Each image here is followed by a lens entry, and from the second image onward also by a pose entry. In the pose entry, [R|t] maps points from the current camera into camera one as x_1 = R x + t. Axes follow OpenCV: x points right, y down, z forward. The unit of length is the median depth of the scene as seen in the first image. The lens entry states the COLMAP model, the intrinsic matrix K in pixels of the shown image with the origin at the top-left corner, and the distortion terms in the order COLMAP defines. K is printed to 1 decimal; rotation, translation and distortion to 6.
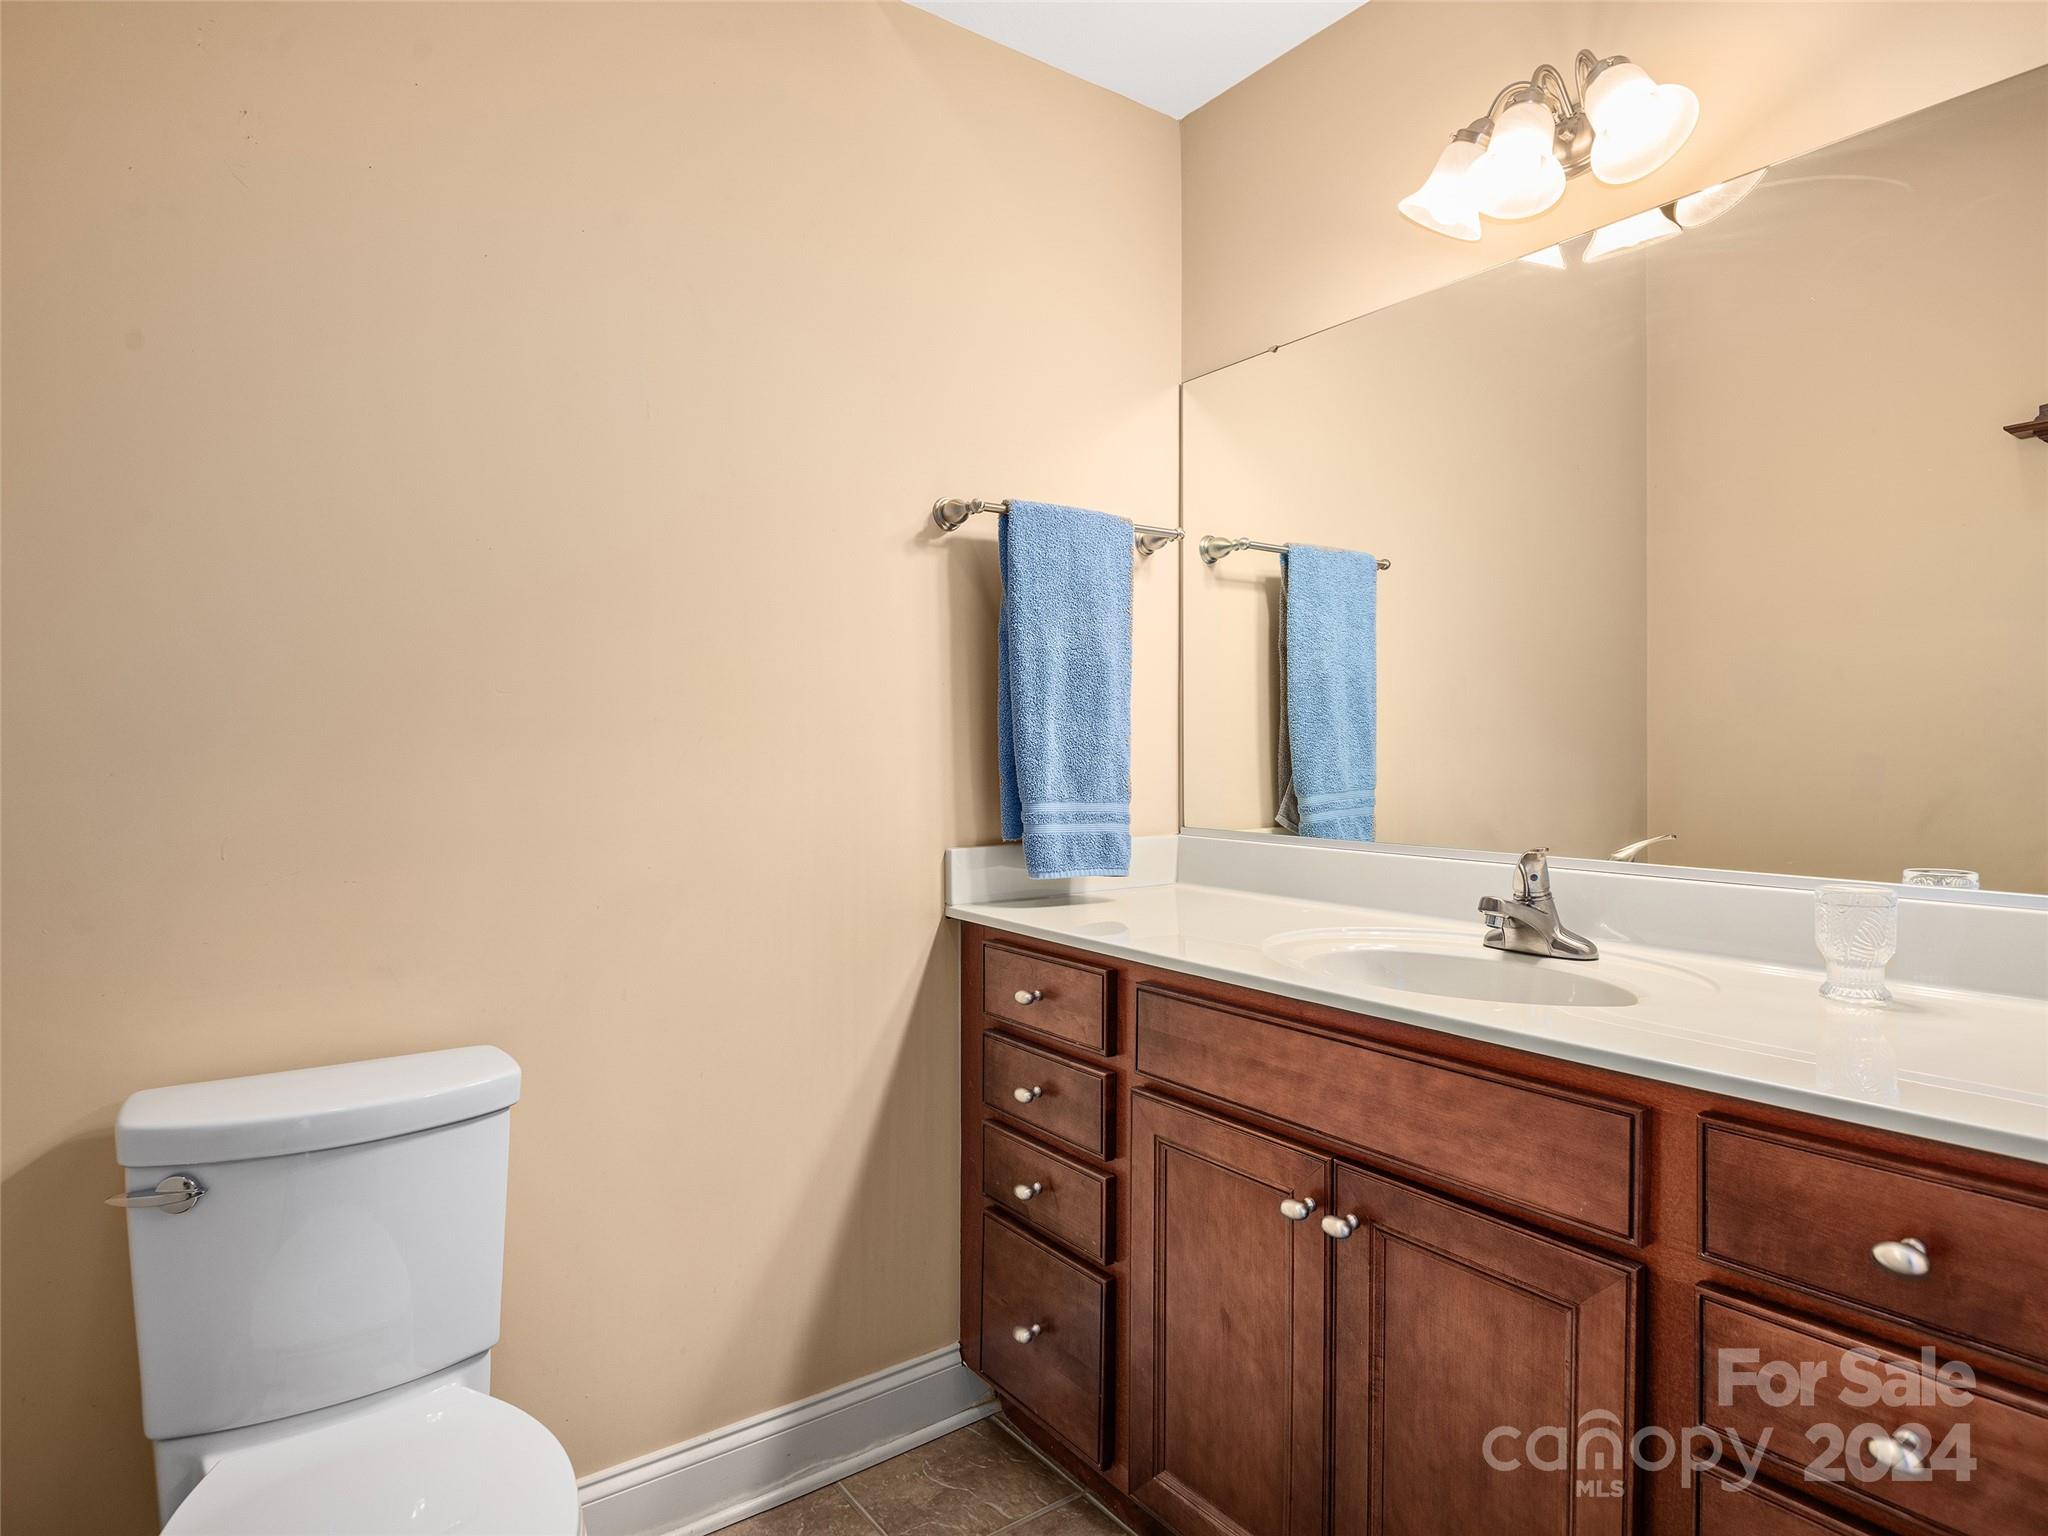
lens RADIAL K [[1151.4, 0, 1026.2], [0, 1151.4, 759.8], [0, 0, 1]] dist [0.004443, -0.012735]
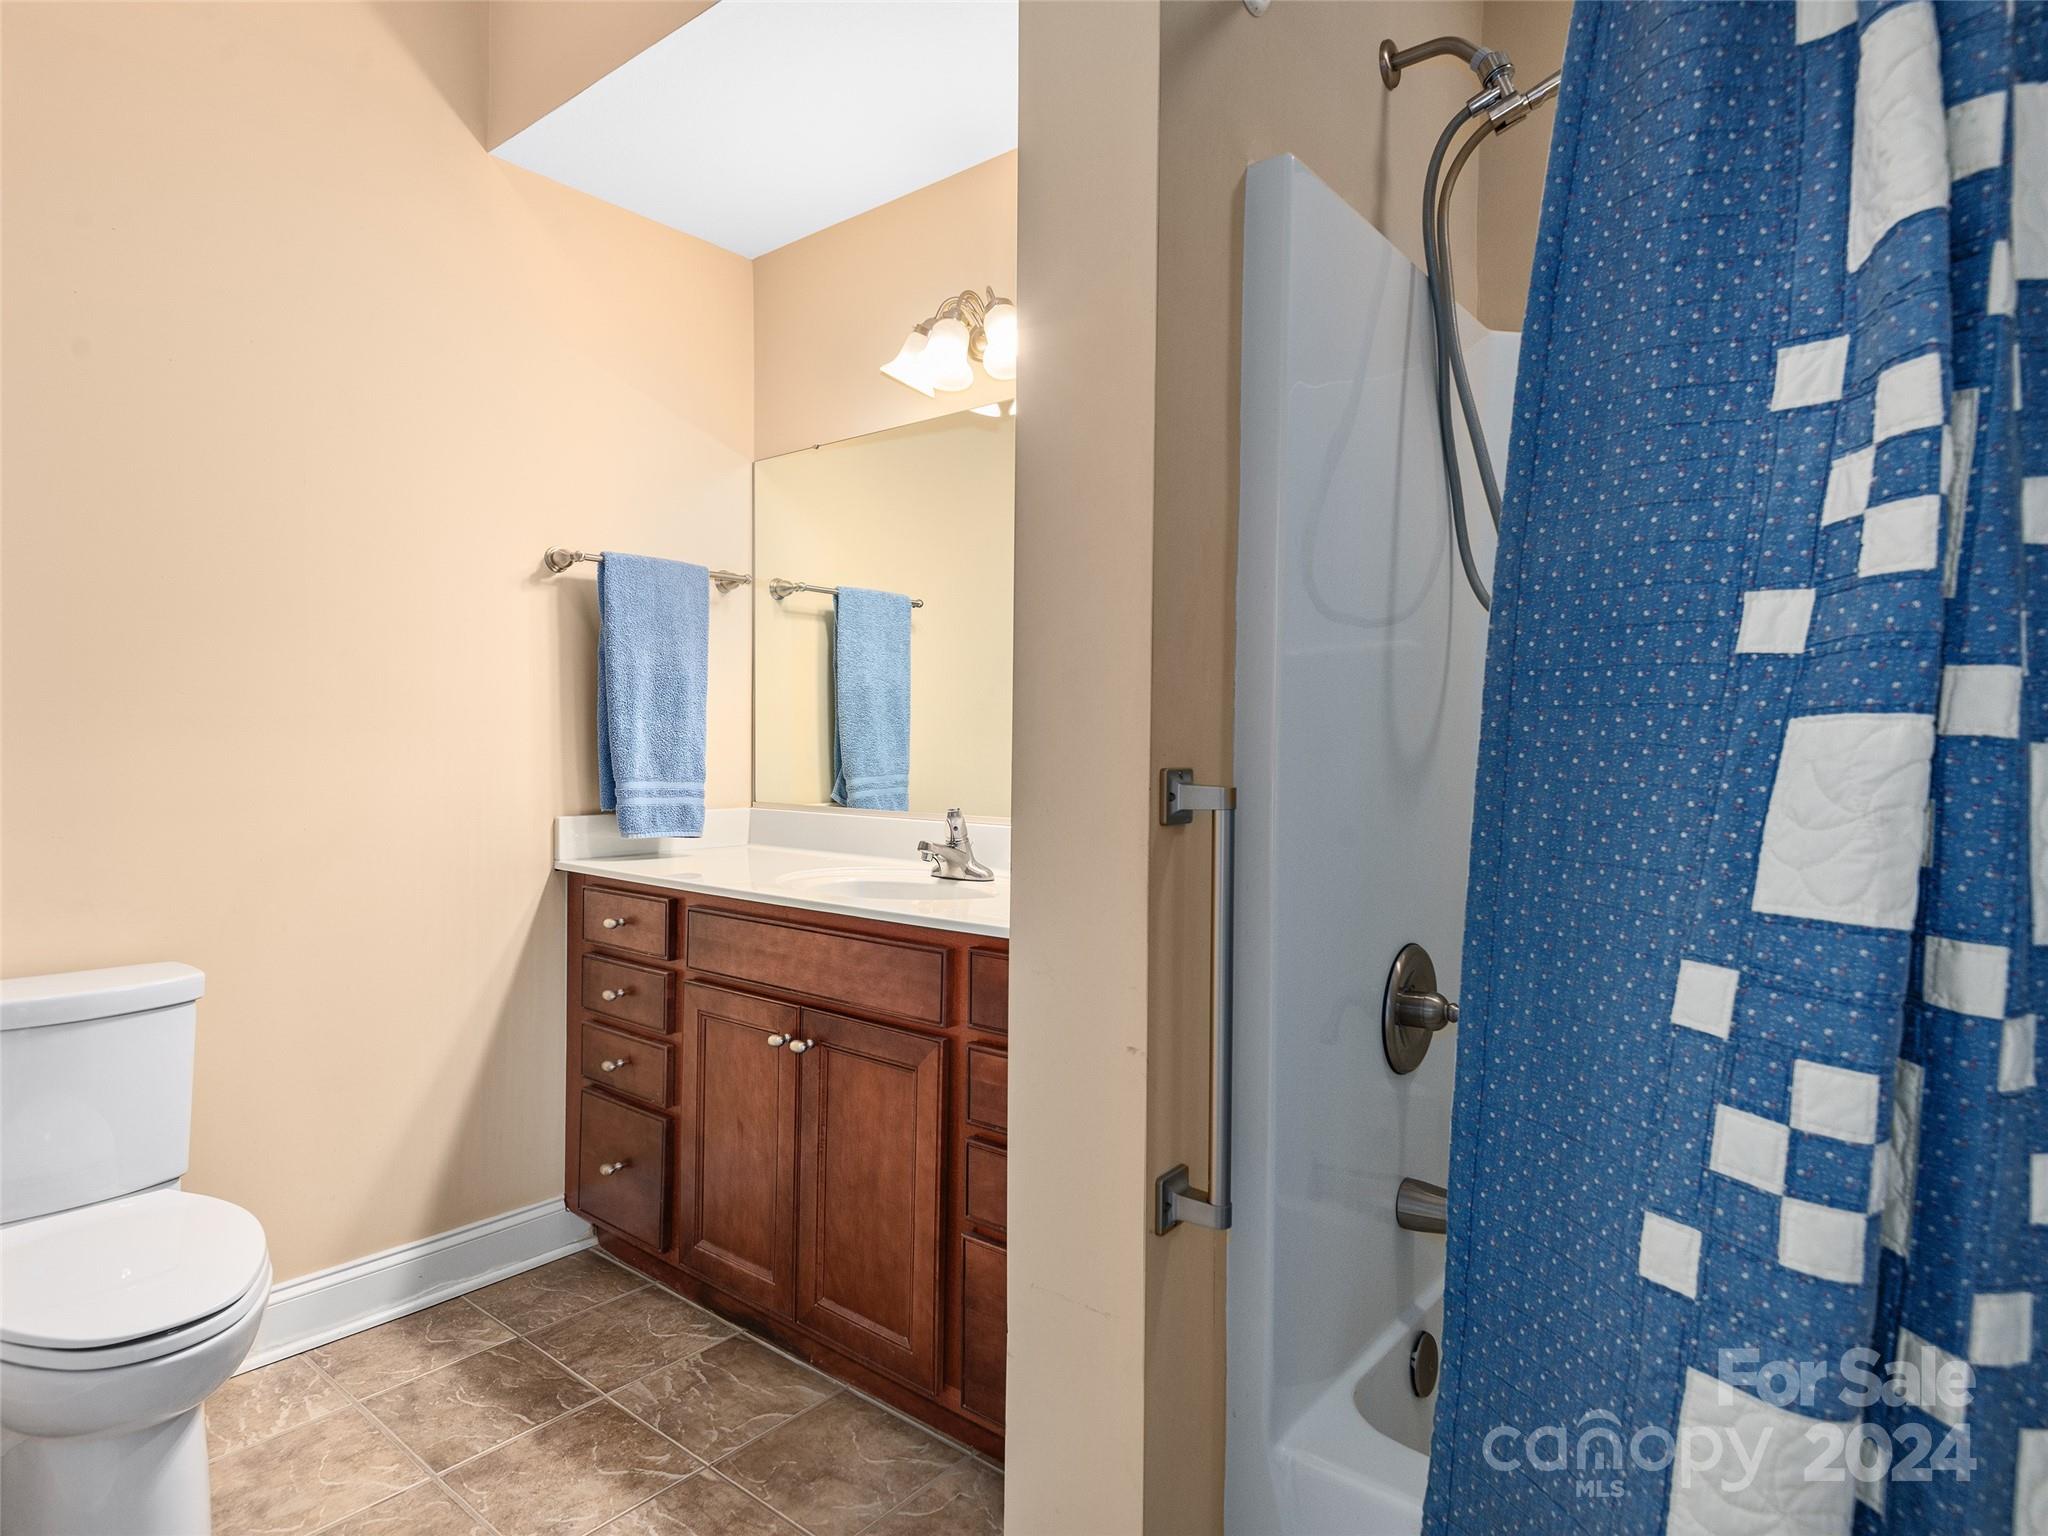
lens RADIAL K [[1151.4, 0, 988.0], [0, 1151.4, 761.7], [0, 0, 1]] dist [0.004443, -0.012735]
pose [[0.970313, 0.005068, 0.241801, 0.098598], [-0.006795, 0.999957, 0.006308, 0.003677], [-0.241759, -0.007763, 0.970305, -0.416066]]
